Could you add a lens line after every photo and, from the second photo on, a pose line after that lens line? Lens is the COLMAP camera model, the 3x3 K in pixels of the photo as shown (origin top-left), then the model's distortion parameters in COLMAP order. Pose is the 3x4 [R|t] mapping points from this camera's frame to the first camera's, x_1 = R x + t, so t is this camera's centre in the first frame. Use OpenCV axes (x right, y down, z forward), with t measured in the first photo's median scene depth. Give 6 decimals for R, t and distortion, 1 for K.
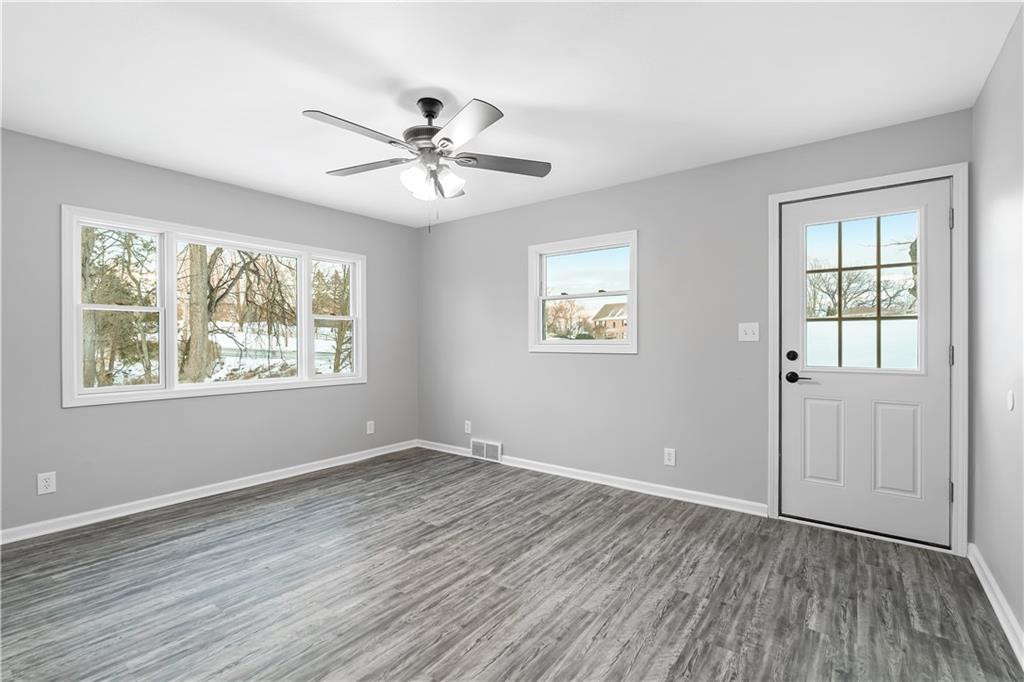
lens RADIAL K [[473.8, 0, 500.3], [0, 473.8, 338.9], [0, 0, 1]] dist [-0.005179, -0.000309]
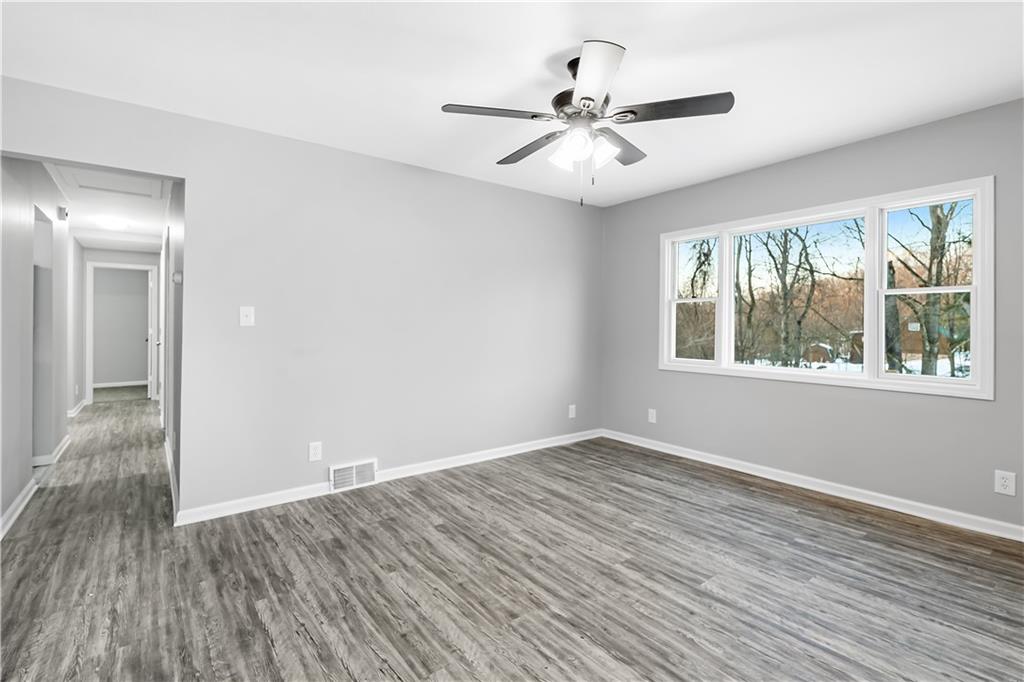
lens RADIAL K [[473.8, 0, 500.3], [0, 473.8, 338.9], [0, 0, 1]] dist [-0.005179, -0.000309]
pose [[-0.278336, 0.029198, -0.960040, 0.574464], [0.001897, 0.999553, 0.029850, 0.011153], [0.960482, 0.006487, -0.278266, 0.868037]]
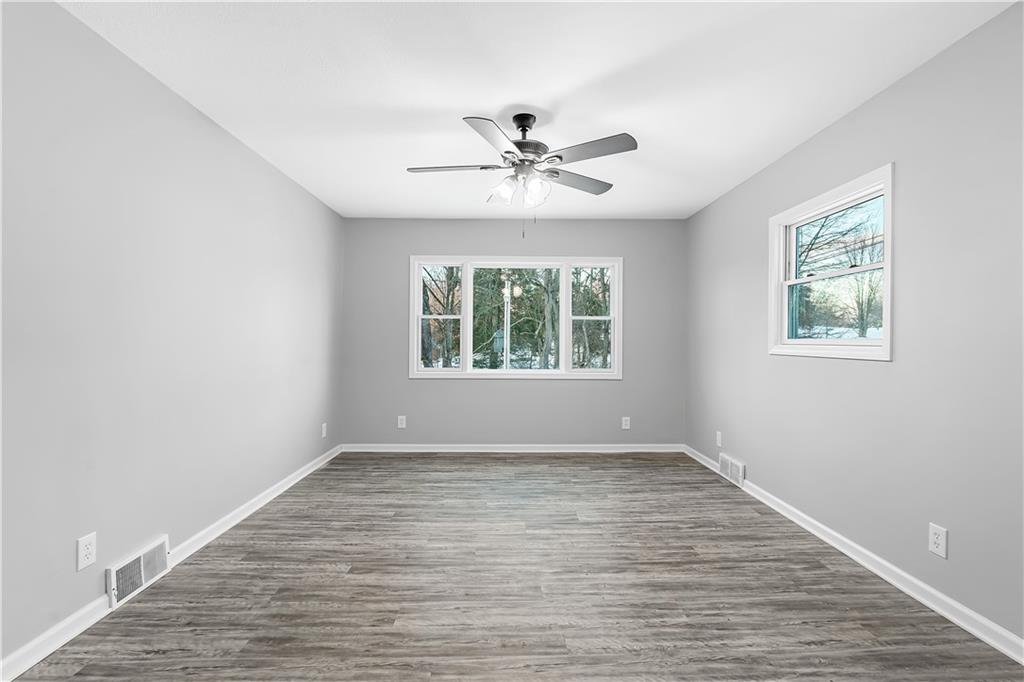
lens RADIAL K [[460.8, 0, 505.7], [0, 460.8, 340.4], [0, 0, 1]] dist [-0.006323, -0.000135]
pose [[0.612730, 0.006128, -0.790269, 0.522255], [-0.001828, 0.999978, 0.006337, 0.001377], [0.790290, -0.002438, 0.612728, 0.257376]]
